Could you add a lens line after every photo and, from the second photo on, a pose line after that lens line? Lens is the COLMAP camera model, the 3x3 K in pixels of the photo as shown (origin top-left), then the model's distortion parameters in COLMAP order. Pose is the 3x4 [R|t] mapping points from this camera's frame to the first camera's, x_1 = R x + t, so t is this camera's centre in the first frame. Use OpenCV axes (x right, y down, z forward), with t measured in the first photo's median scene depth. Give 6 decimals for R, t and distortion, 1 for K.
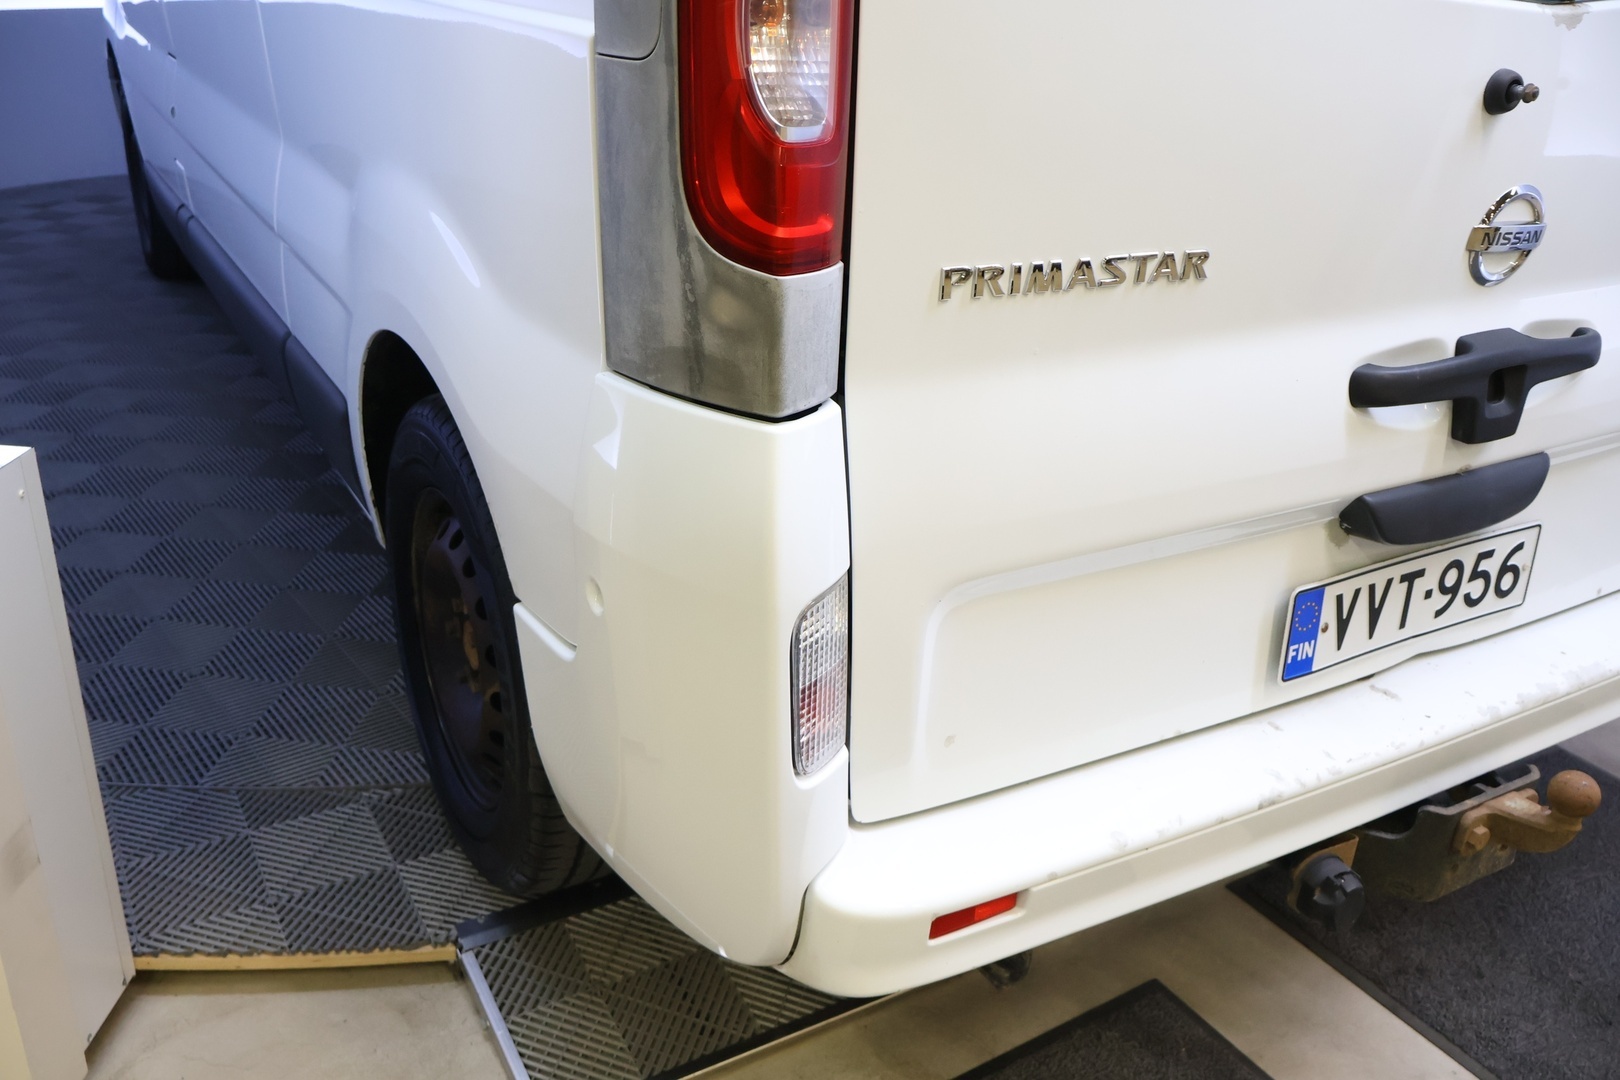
lens RADIAL K [[1418.3, 0, 810.0], [0, 1418.3, 540.0], [0, 0, 1]] dist [0.002589, -0.006416]
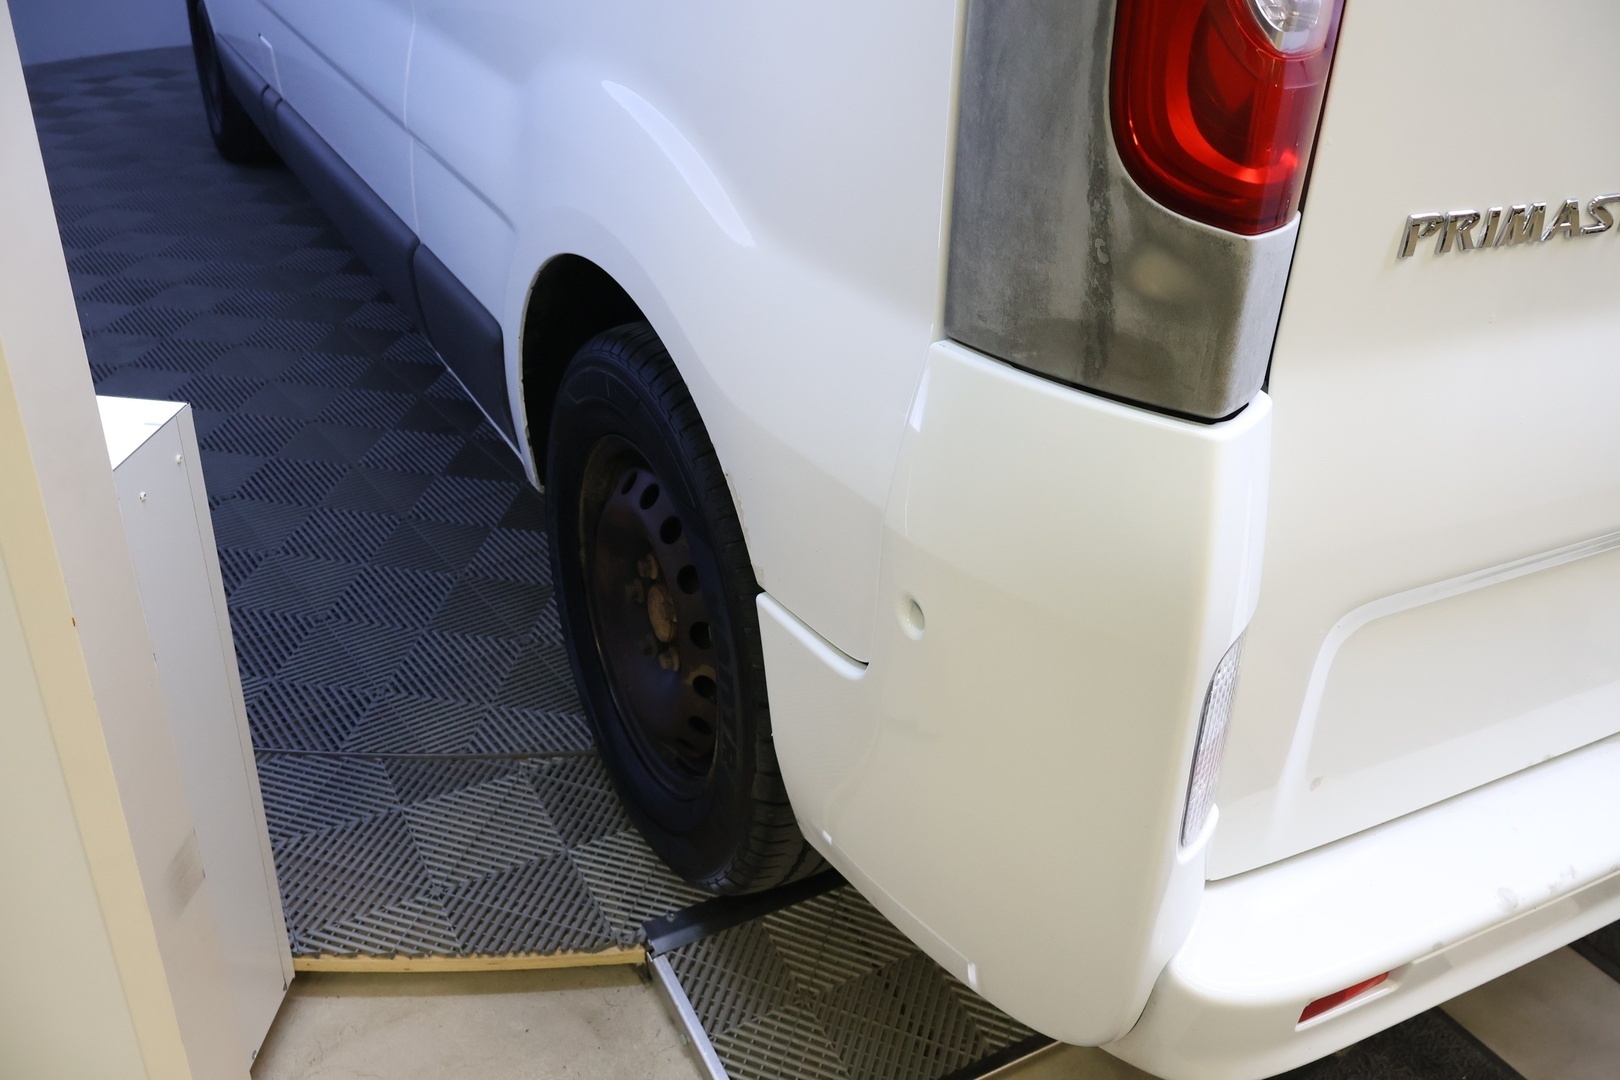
lens RADIAL K [[1420.3, 0, 810.0], [0, 1420.3, 540.0], [0, 0, 1]] dist [-0.005716, 0.002205]
pose [[0.999690, 0.011383, -0.022154, -0.130313], [-0.009447, 0.996286, 0.085591, -0.049221], [0.023046, -0.085355, 0.996084, 0.132495]]
